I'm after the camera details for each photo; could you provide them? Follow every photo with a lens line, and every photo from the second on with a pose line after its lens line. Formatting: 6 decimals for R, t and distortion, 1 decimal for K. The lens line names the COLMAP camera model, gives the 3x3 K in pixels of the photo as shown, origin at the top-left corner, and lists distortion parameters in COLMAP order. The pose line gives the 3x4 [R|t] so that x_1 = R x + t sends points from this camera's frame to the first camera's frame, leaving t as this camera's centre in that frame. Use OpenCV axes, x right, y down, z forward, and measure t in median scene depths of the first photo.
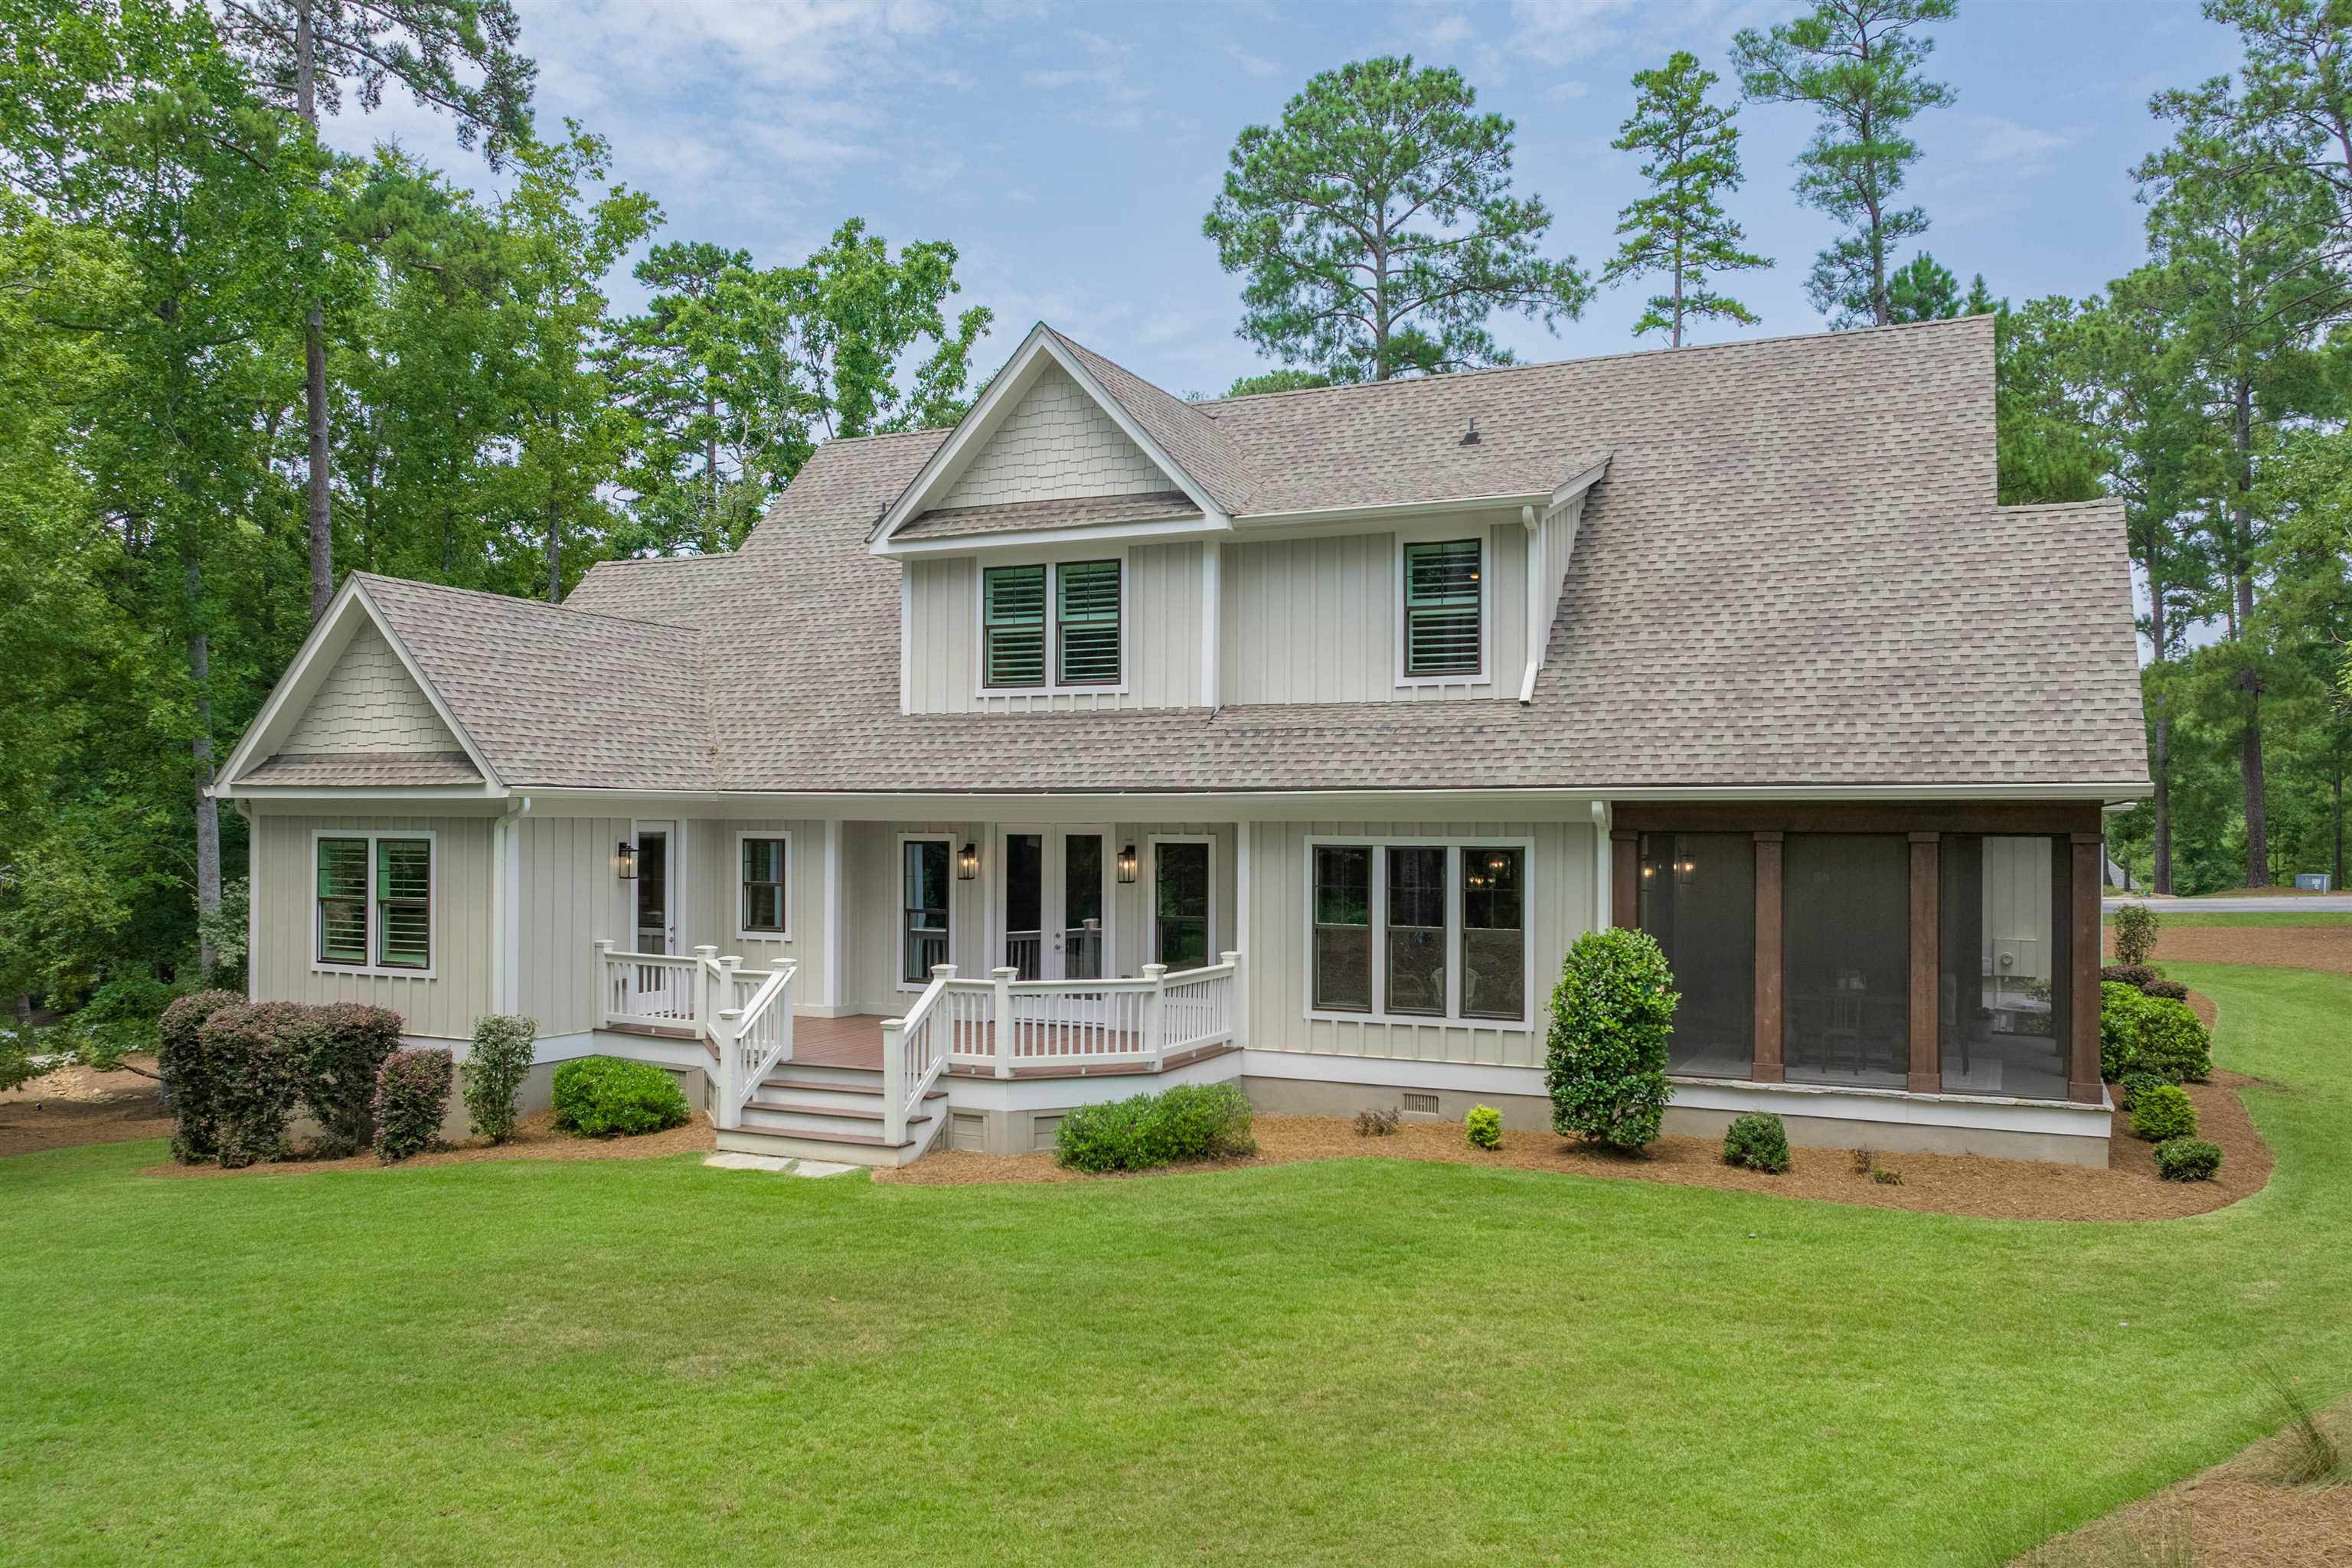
lens RADIAL K [[1666.4, 0, 1165.4], [0, 1666.4, 789.6], [0, 0, 1]] dist [-0.018905, -0.008063]
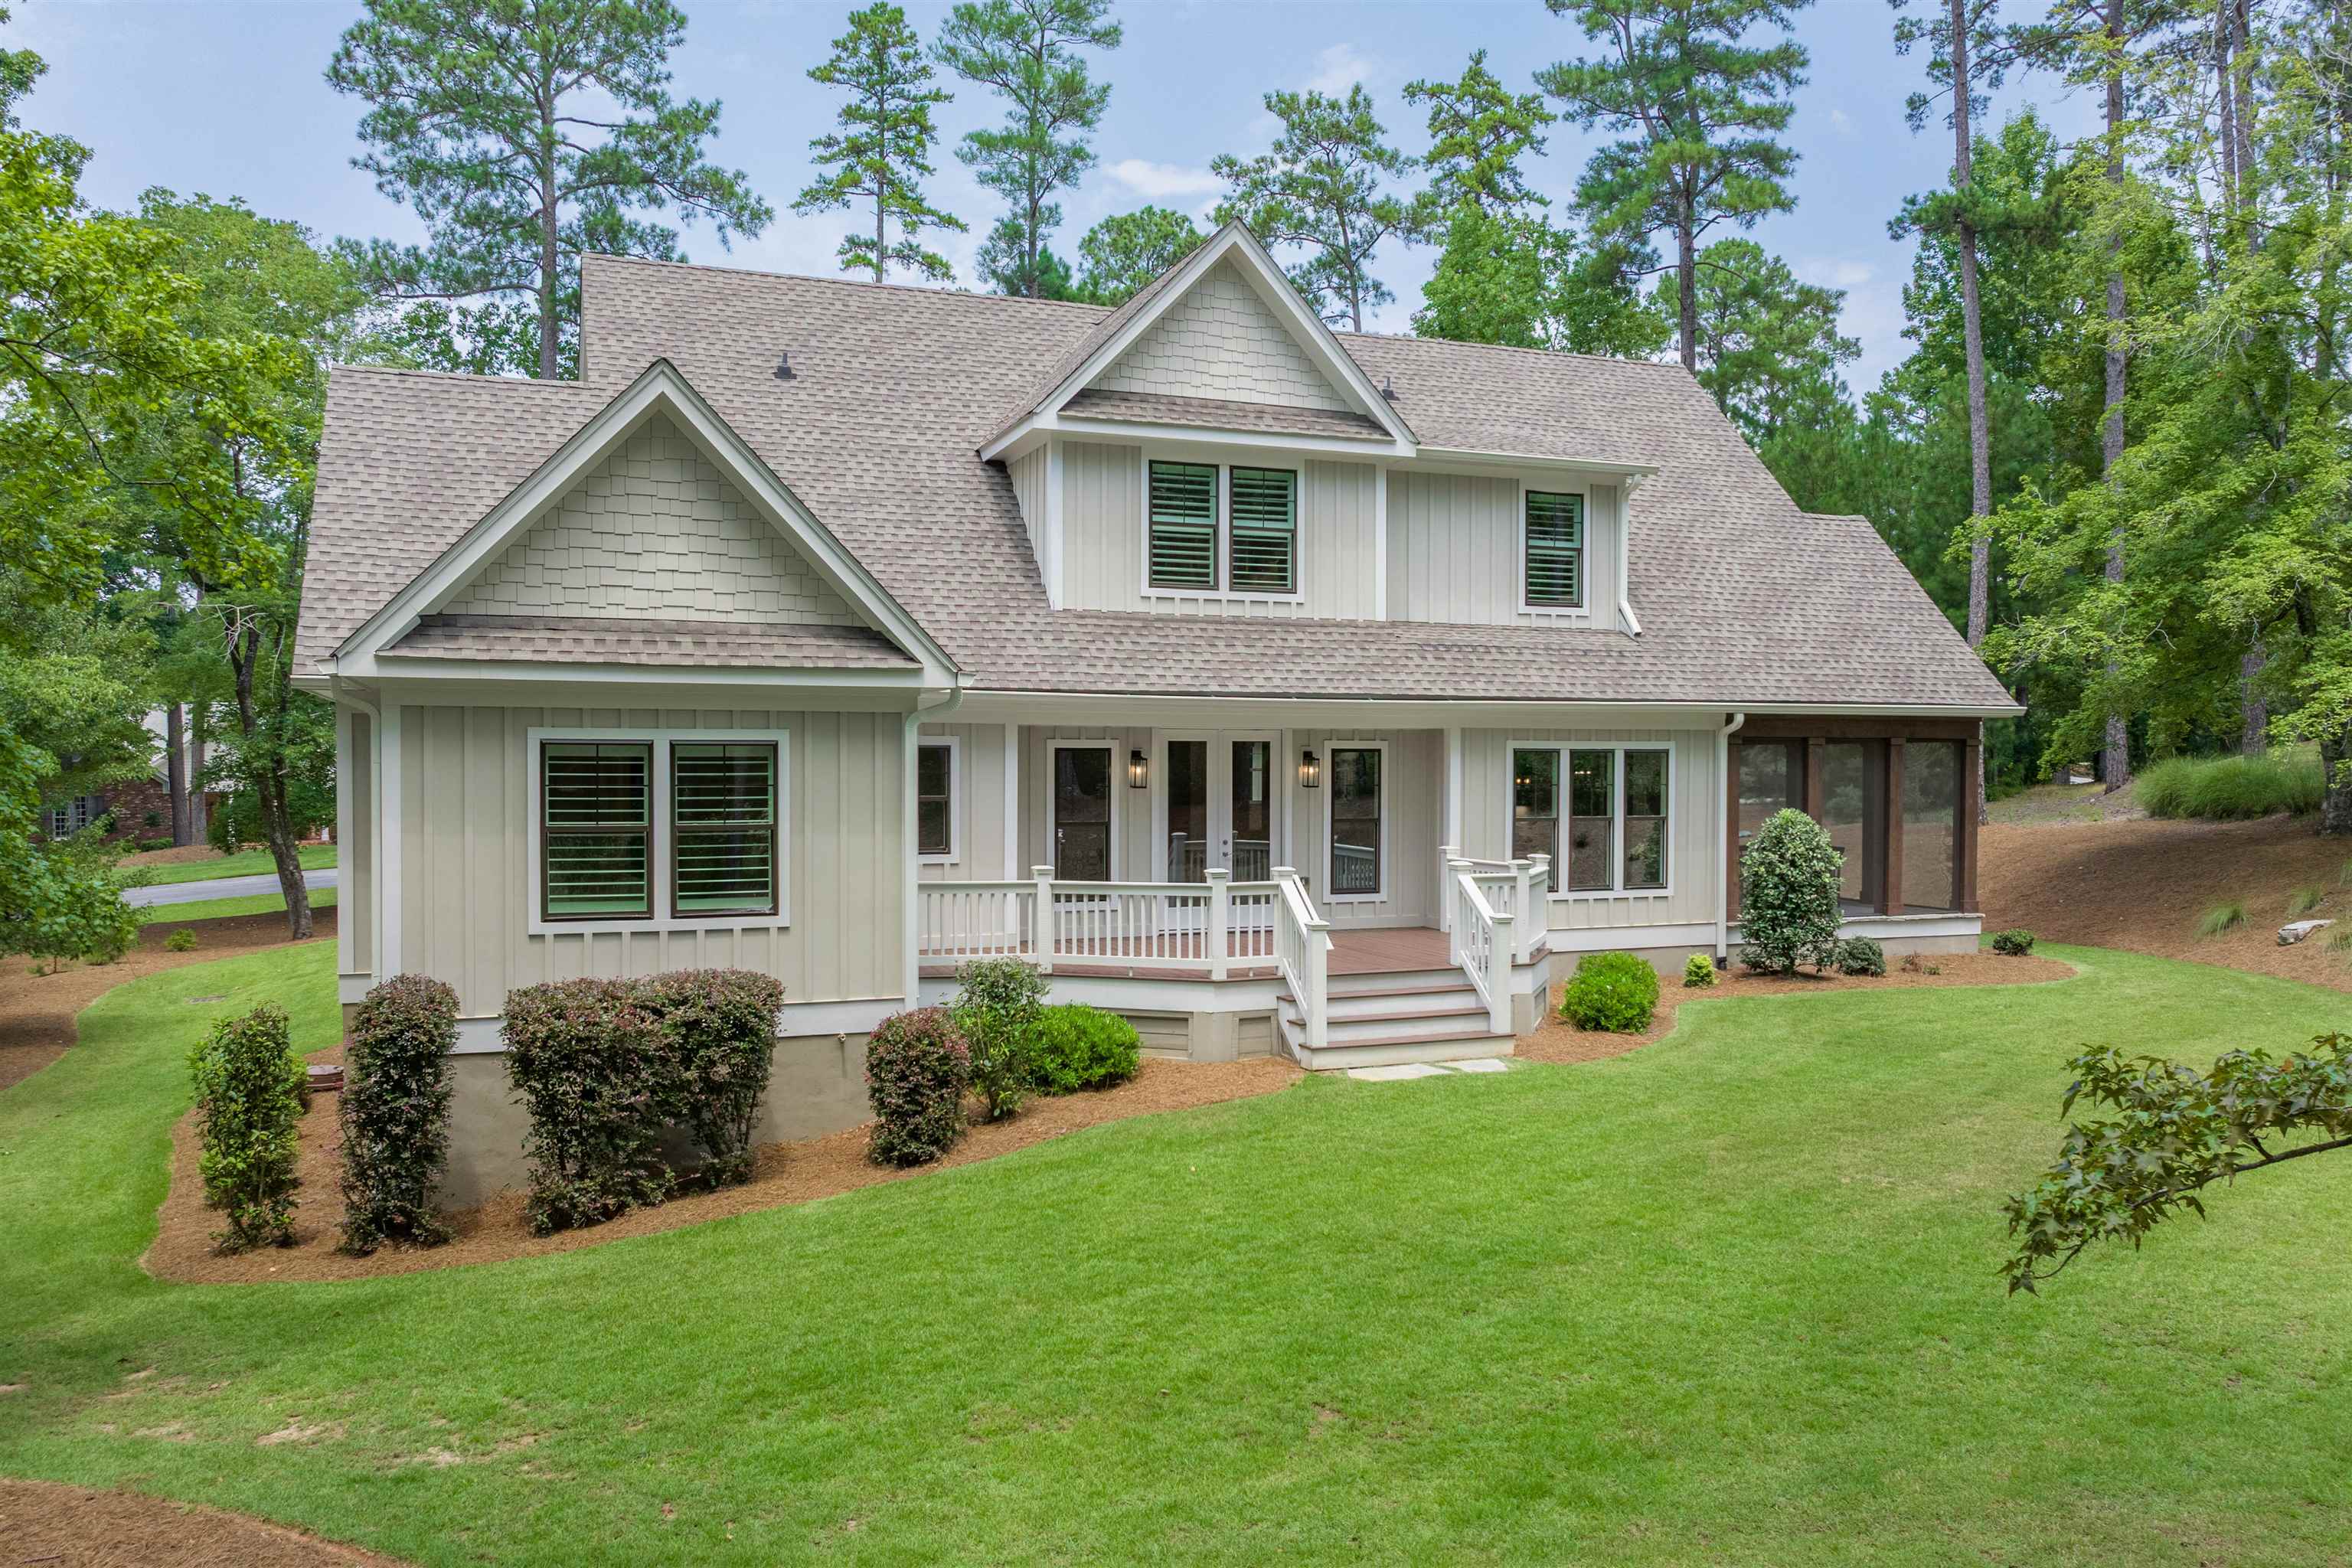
lens RADIAL K [[1666.4, 0, 1162.5], [0, 1666.4, 789.8], [0, 0, 1]] dist [-0.018905, -0.008063]
pose [[0.707564, -0.015577, 0.706478, -0.809631], [-0.013556, 0.999274, 0.035609, 0.021722], [-0.706520, -0.034773, 0.706839, 0.330800]]
